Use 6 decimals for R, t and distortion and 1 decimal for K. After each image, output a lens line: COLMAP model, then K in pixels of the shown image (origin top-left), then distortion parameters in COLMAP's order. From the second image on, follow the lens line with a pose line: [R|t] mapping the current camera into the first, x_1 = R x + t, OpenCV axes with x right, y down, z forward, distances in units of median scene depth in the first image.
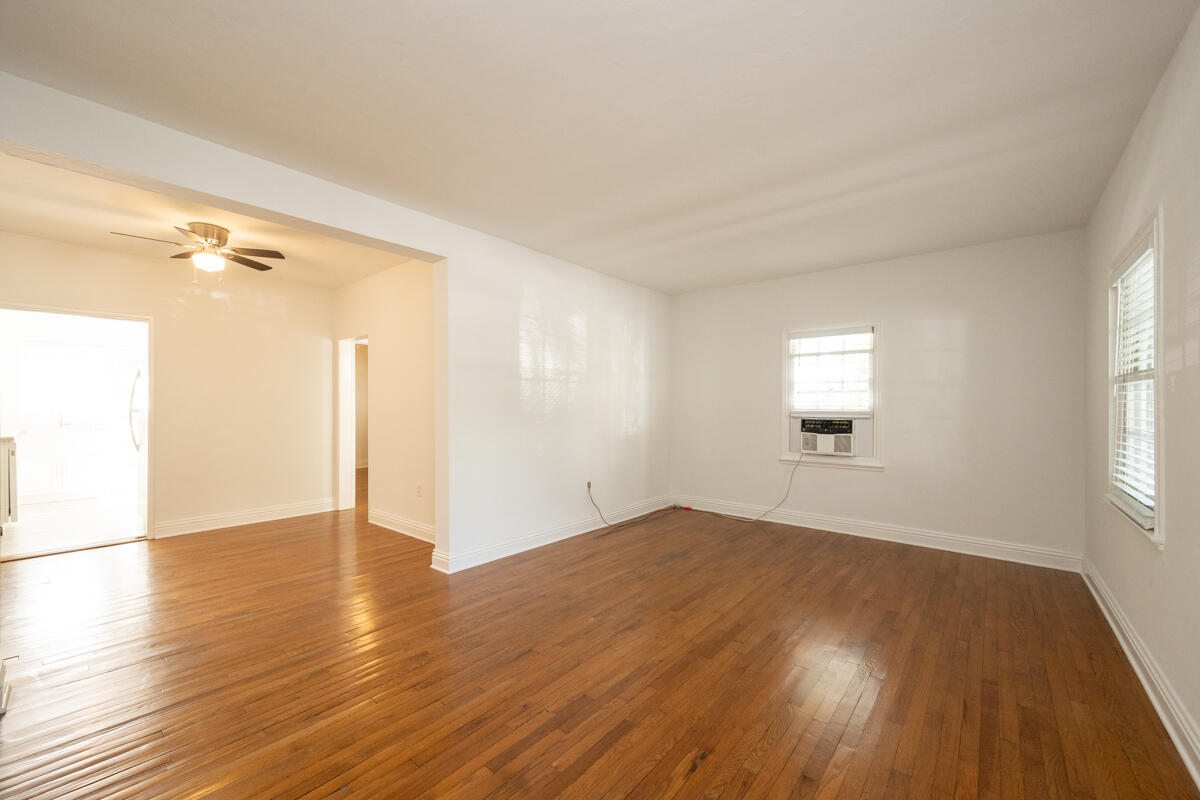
lens RADIAL K [[471.6, 0, 605.2], [0, 471.6, 404.7], [0, 0, 1]] dist [-0.001501, -0.000256]
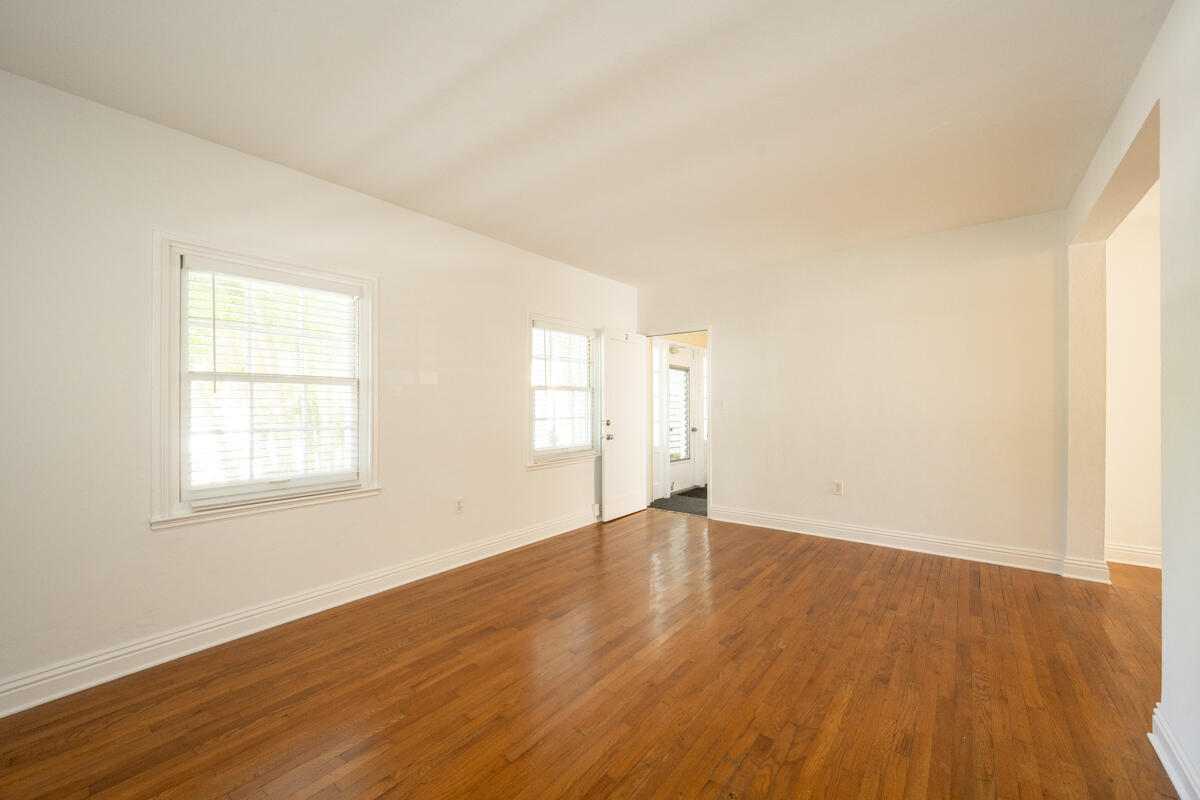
lens RADIAL K [[471.6, 0, 605.2], [0, 471.6, 404.7], [0, 0, 1]] dist [-0.001501, -0.000256]
pose [[-0.999444, 0.002806, -0.033221, 0.361659], [0.002703, 0.999991, 0.003122, 0.006436], [0.033230, 0.003030, -0.999443, 2.053037]]
